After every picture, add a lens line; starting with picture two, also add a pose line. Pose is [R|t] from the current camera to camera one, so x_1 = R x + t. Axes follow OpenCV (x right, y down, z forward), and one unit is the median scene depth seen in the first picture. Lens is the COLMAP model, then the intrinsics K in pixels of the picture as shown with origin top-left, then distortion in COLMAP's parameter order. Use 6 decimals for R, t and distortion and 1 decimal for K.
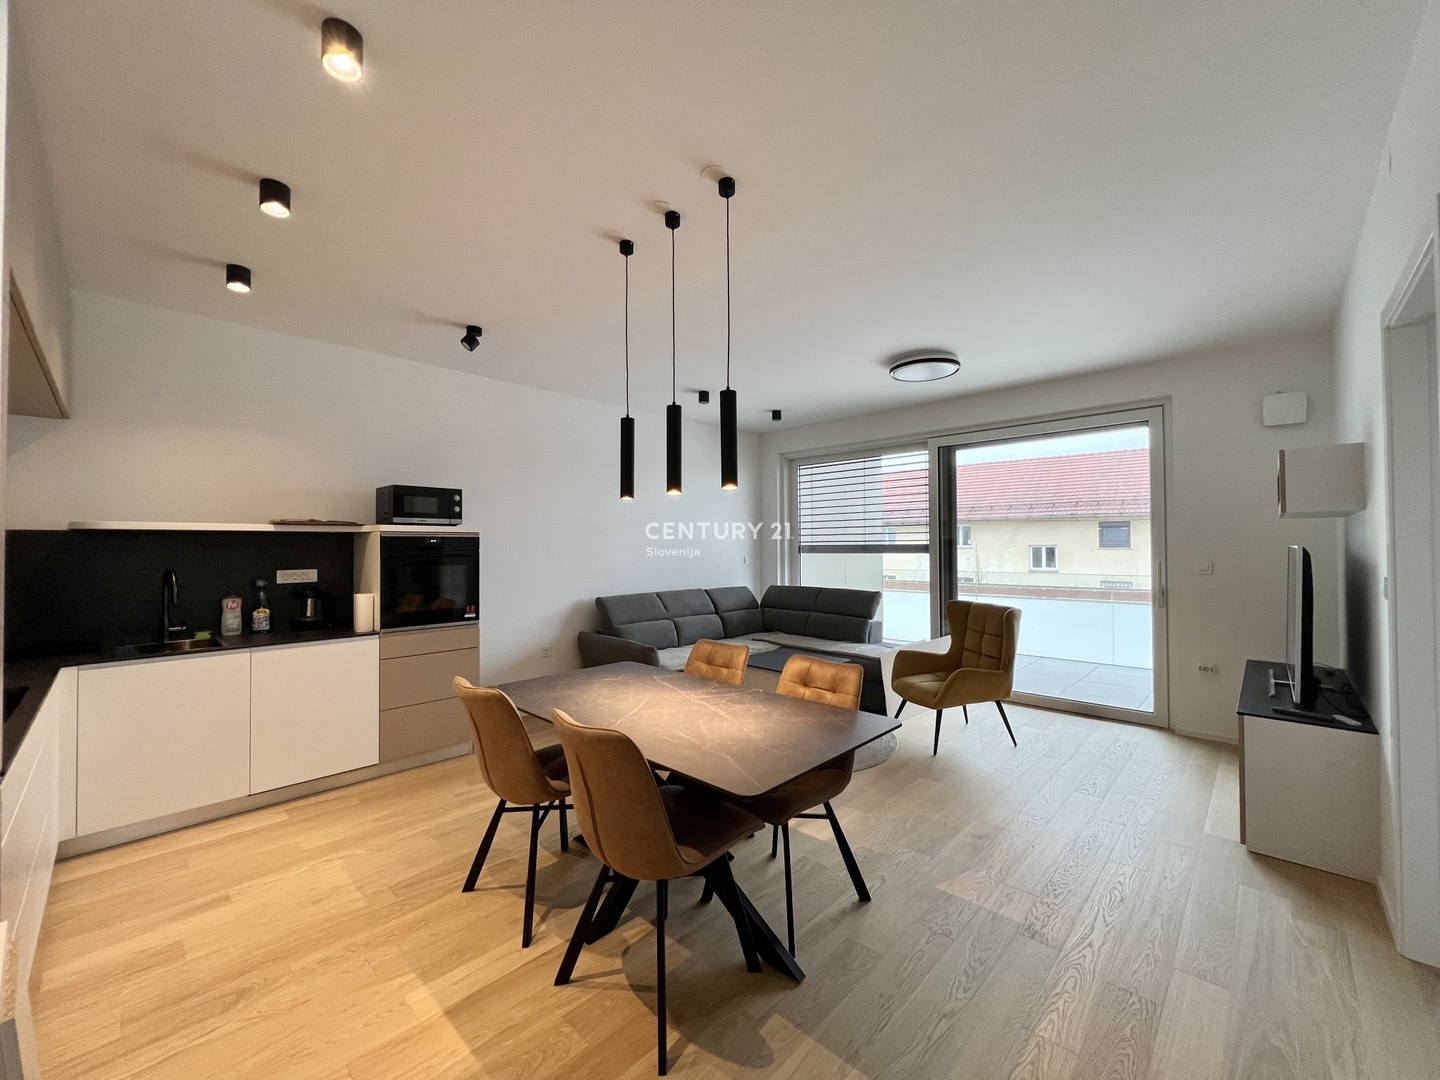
lens RADIAL K [[574.6, 0, 717.1], [0, 574.6, 537.7], [0, 0, 1]] dist [-0.000360, -0.000289]
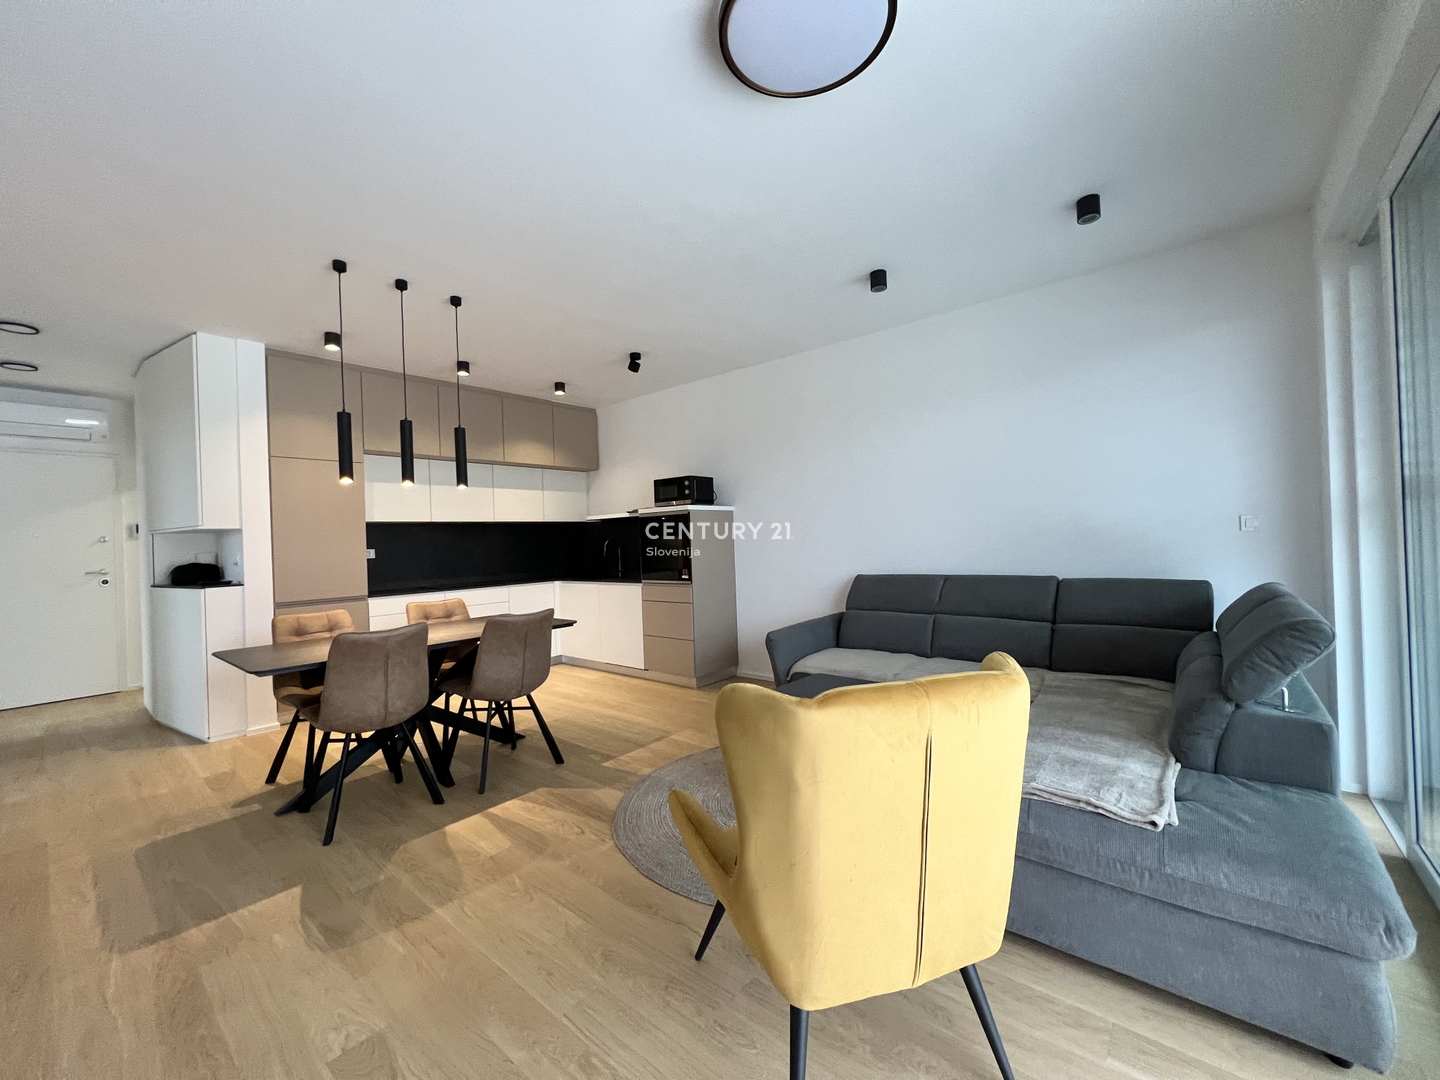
lens RADIAL K [[574.6, 0, 717.1], [0, 574.6, 537.7], [0, 0, 1]] dist [-0.000360, -0.000289]
pose [[0.066958, 0.000186, -0.997756, 0.840626], [0.049434, 0.998771, 0.003504, 0.051434], [0.996530, -0.049558, 0.066866, 1.021441]]
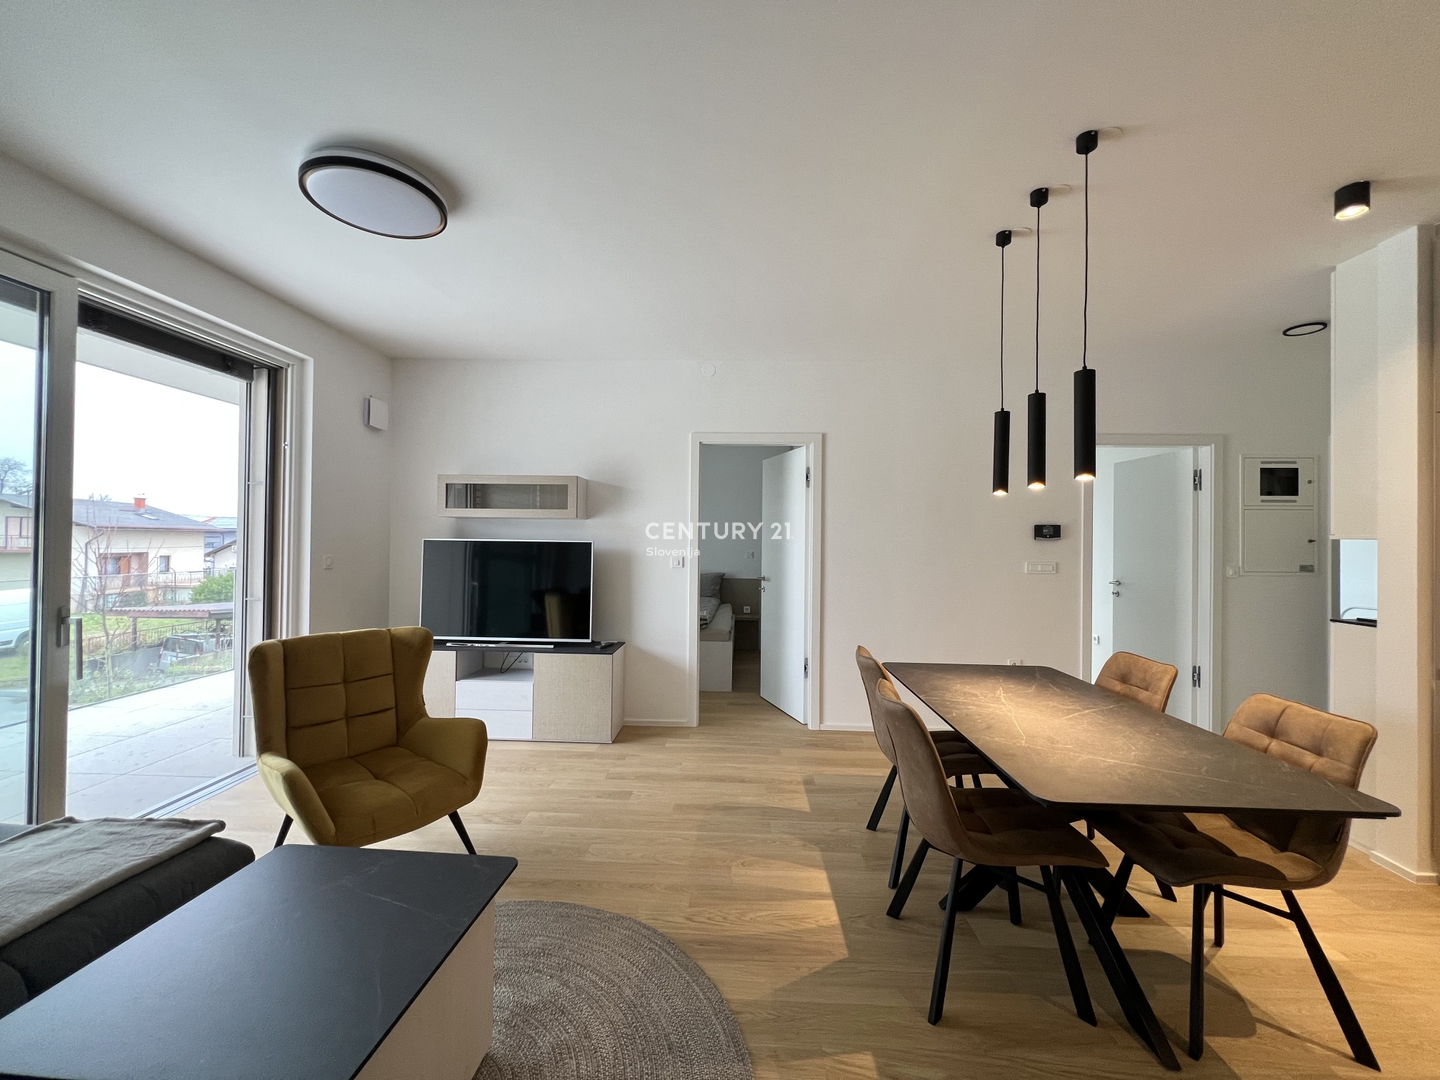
lens RADIAL K [[574.6, 0, 717.1], [0, 574.6, 537.7], [0, 0, 1]] dist [-0.000360, -0.000289]
pose [[-0.662916, 0.003982, 0.748683, -0.270801], [-0.020089, 0.999531, -0.023105, 0.024876], [-0.748424, -0.030357, -0.662525, 1.257926]]
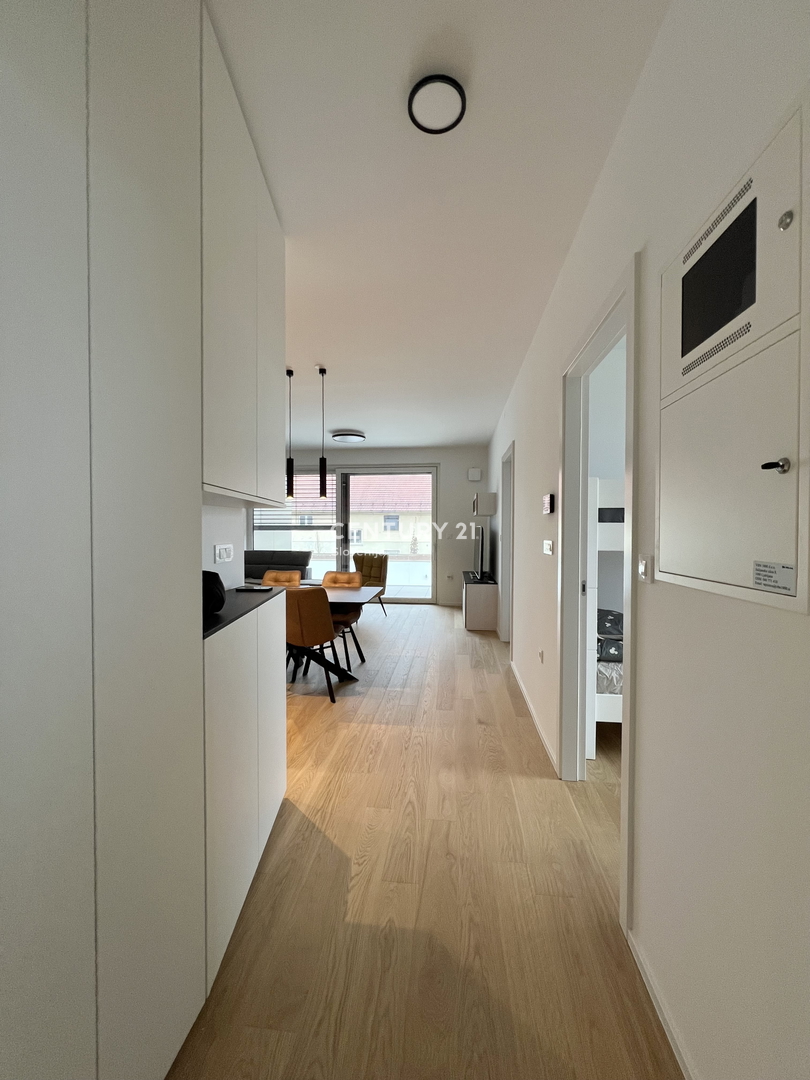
lens RADIAL K [[431.0, 0, 407.4], [0, 431.0, 538.5], [0, 0, 1]] dist [-0.000360, -0.000289]
pose [[0.790006, -0.005091, 0.613078, -0.459620], [-0.016352, 0.999435, 0.029371, 0.013999], [-0.612881, -0.033228, 0.789476, -0.371382]]
